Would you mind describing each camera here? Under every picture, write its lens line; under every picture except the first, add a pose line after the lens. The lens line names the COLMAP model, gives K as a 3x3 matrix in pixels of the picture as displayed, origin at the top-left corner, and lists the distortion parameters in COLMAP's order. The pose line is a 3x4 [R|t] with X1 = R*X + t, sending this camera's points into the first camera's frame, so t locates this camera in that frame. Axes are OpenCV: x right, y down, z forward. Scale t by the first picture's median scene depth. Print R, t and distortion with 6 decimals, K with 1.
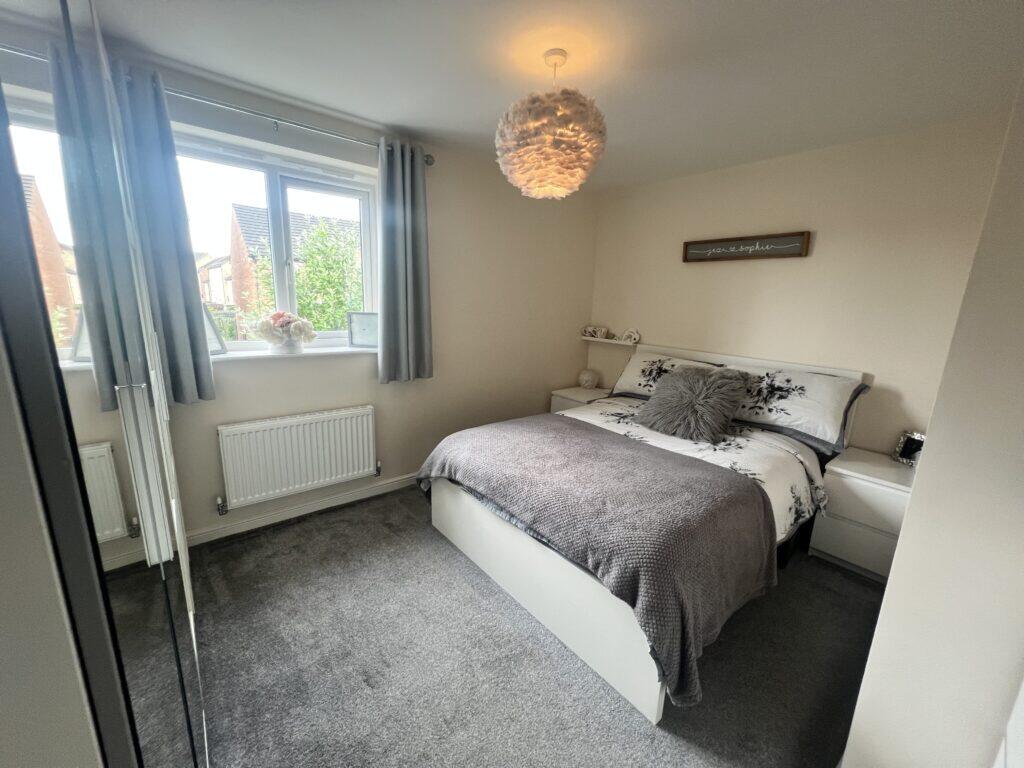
lens RADIAL K [[408.3, 0, 510.8], [0, 408.3, 384.4], [0, 0, 1]] dist [0.001374, 0.000862]
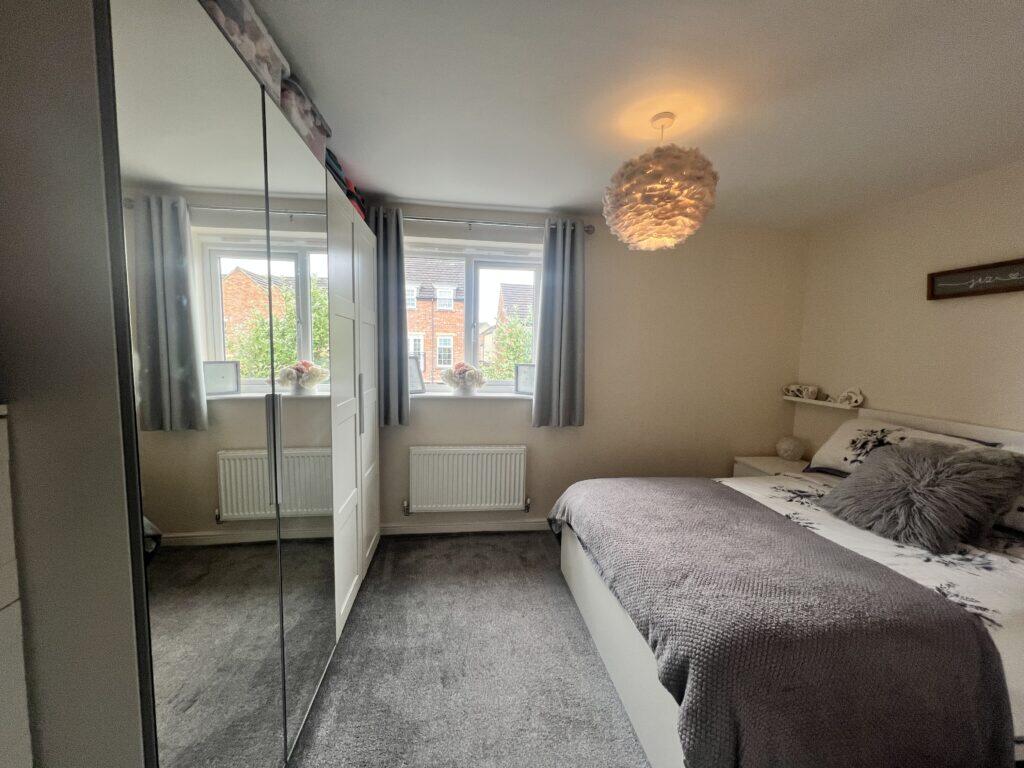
lens RADIAL K [[408.3, 0, 511.0], [0, 408.3, 385.0], [0, 0, 1]] dist [0.001374, 0.000862]
pose [[0.849073, 0.029894, -0.527428, 0.249219], [-0.103033, 0.988595, -0.109833, 0.015885], [0.518130, 0.147599, 0.842470, 0.014741]]
